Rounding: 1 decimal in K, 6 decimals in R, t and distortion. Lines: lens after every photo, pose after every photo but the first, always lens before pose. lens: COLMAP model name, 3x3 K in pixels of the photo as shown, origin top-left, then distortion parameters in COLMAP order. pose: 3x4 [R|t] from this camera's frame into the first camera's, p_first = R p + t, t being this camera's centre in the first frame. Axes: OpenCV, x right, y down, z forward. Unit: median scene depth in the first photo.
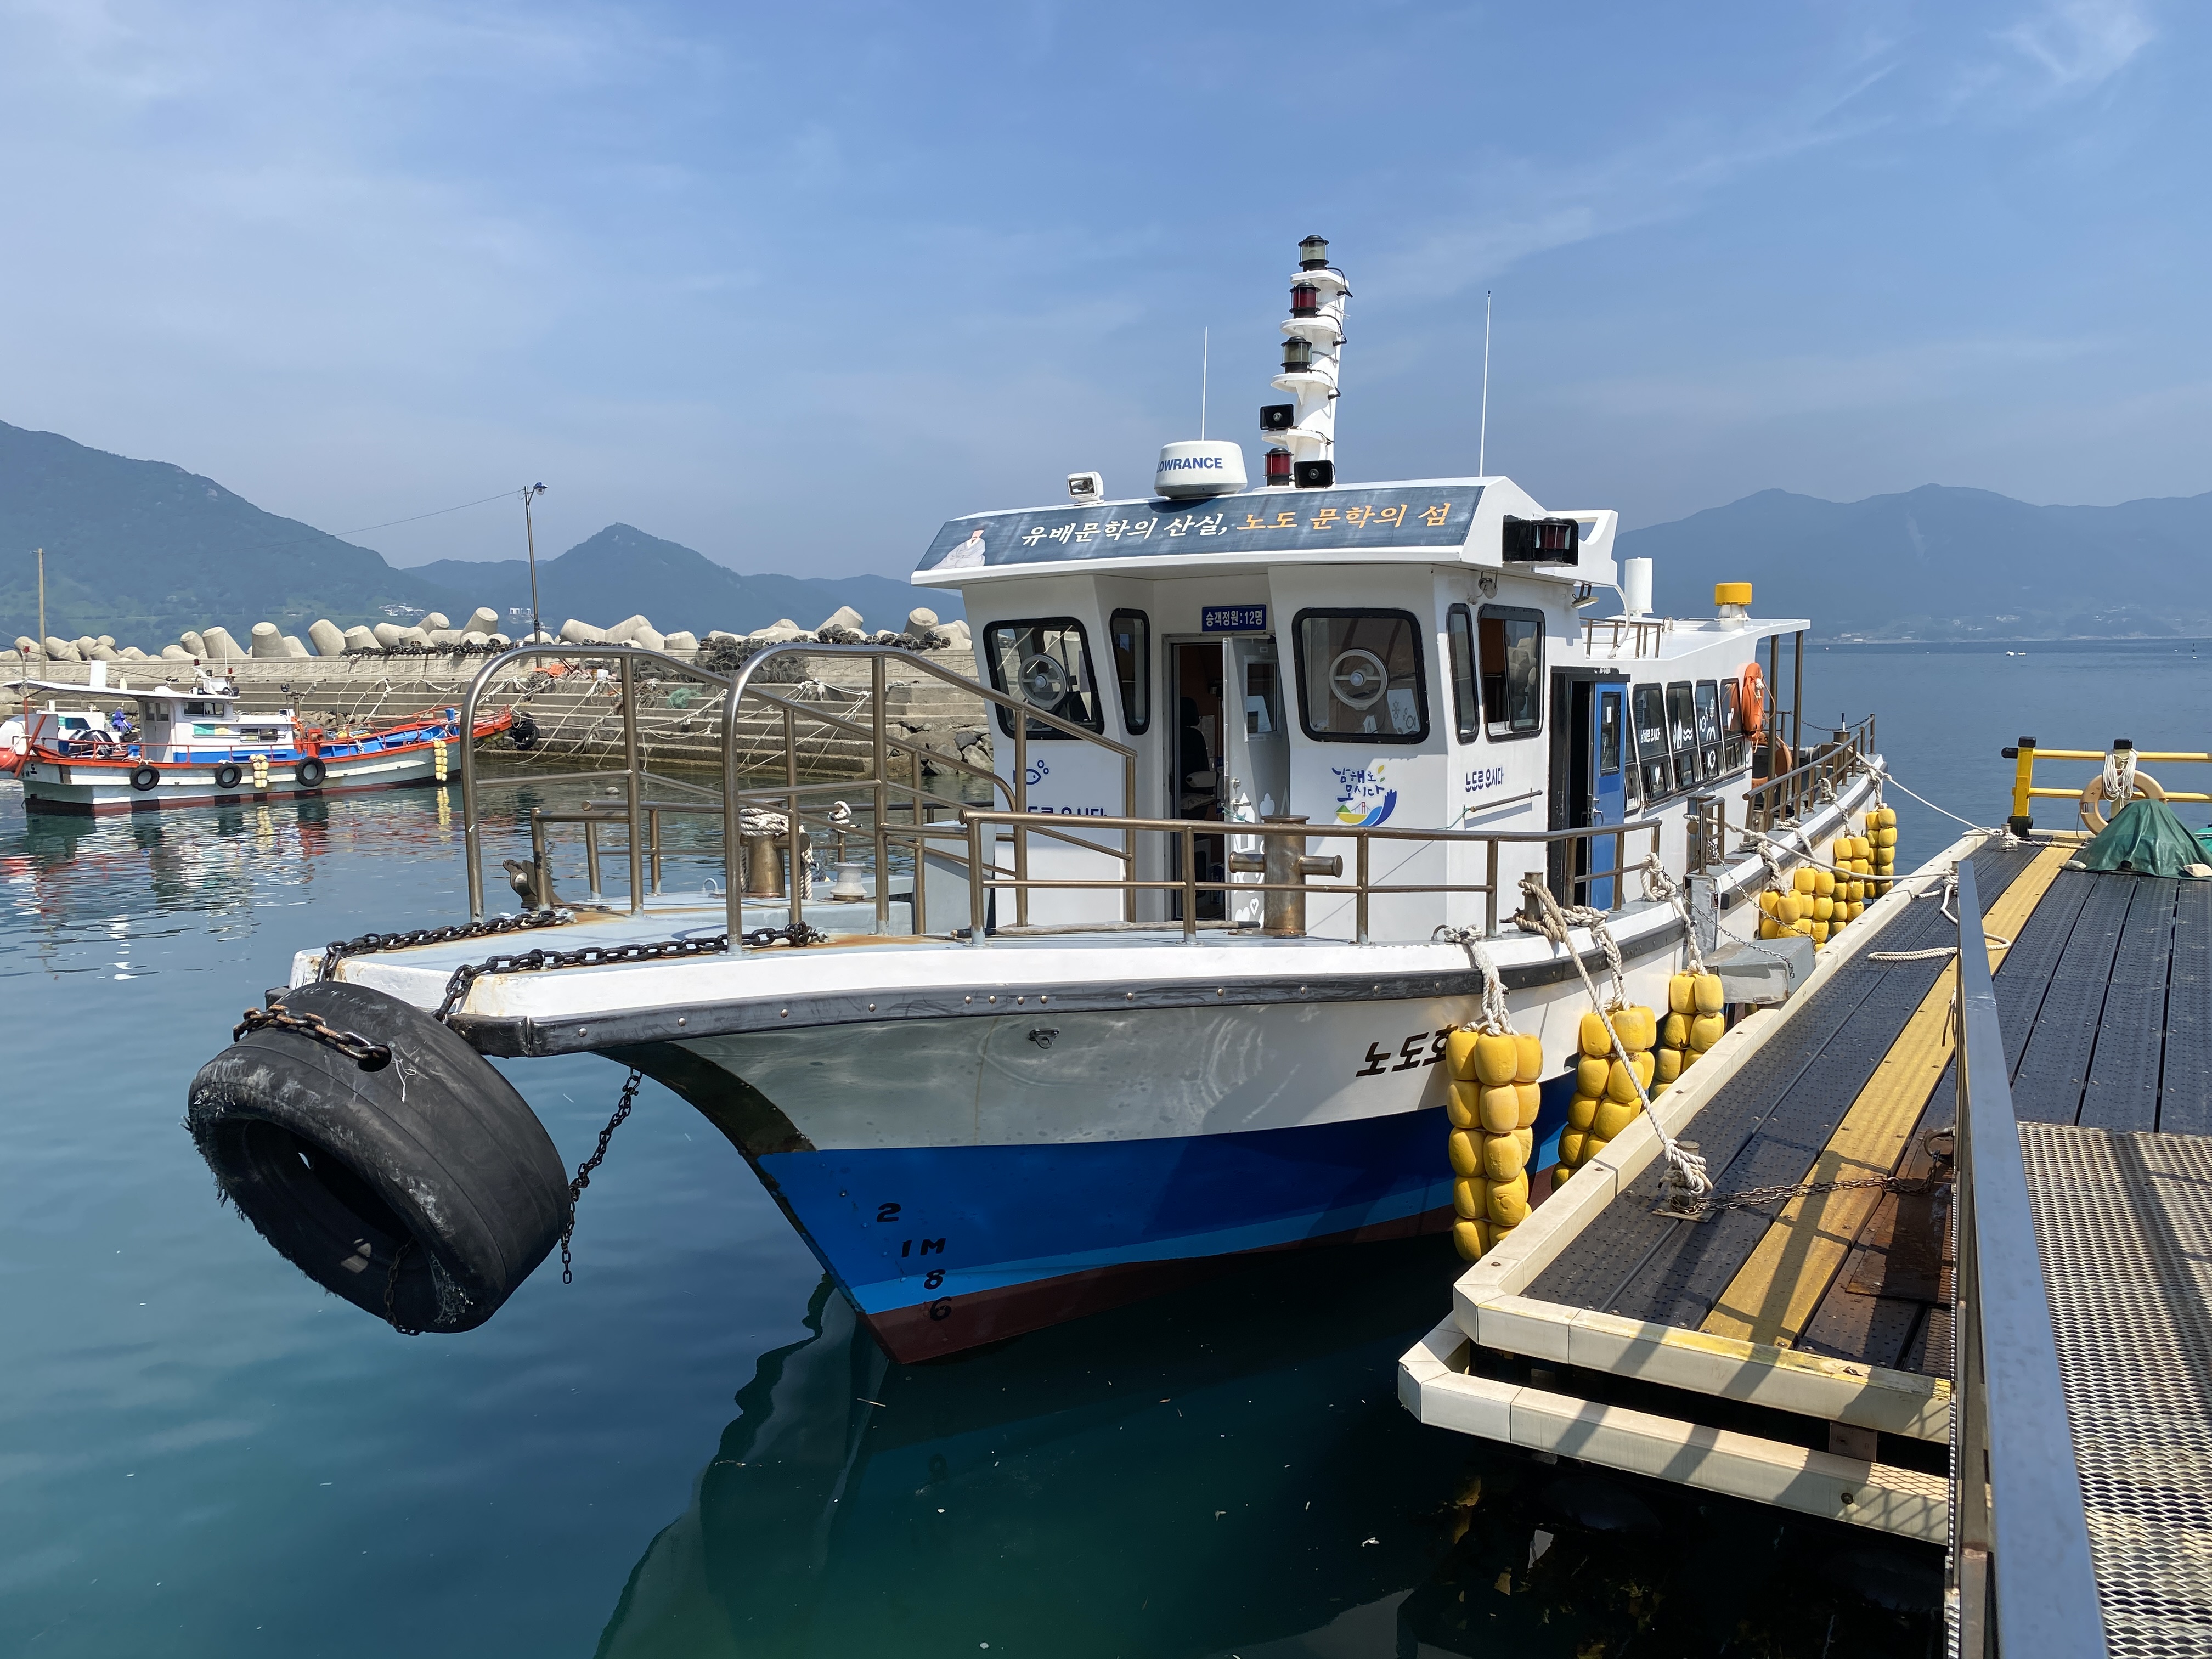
lens RADIAL K [[1612.7, 0, 1068.5], [0, 1612.7, 828.2], [0, 0, 1]] dist [0.112186, -0.154097]
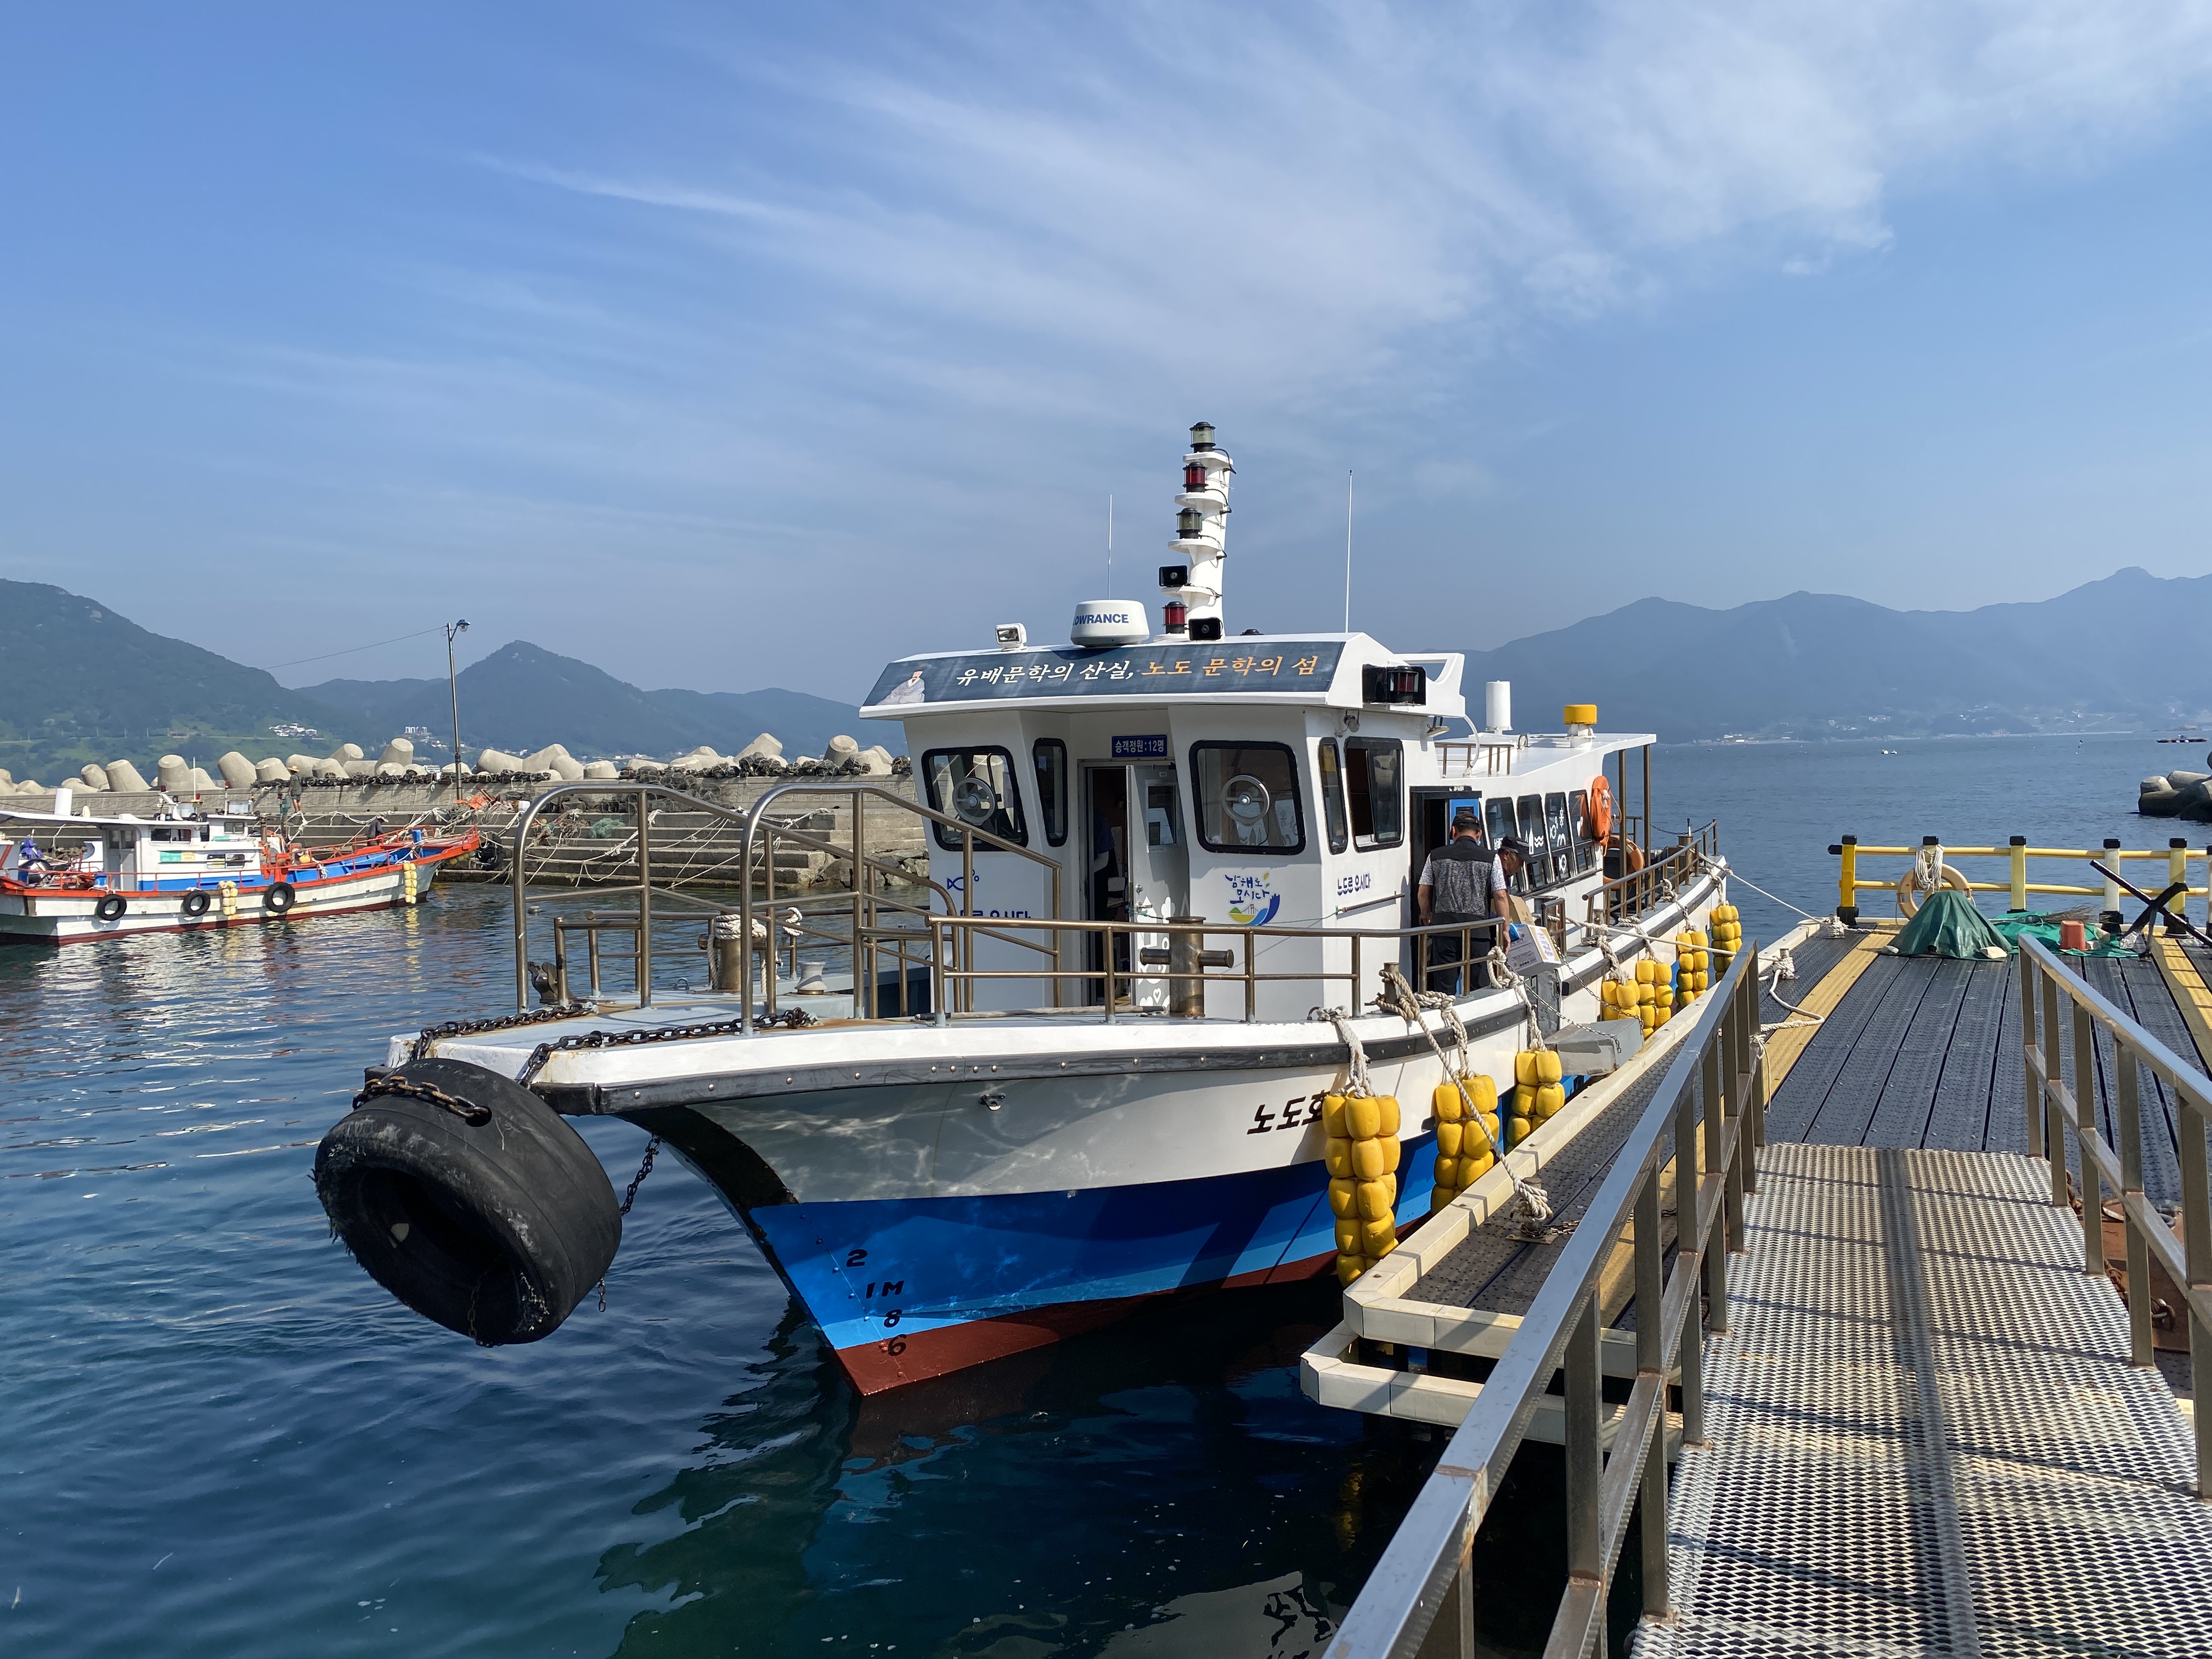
lens RADIAL K [[1612.7, 0, 1068.5], [0, 1612.7, 828.2], [0, 0, 1]] dist [0.112186, -0.154097]
pose [[0.998095, -0.005298, 0.061467, -0.022195], [0.009095, 0.998057, -0.061646, -0.000510], [-0.061021, 0.062087, 0.996204, -0.162676]]
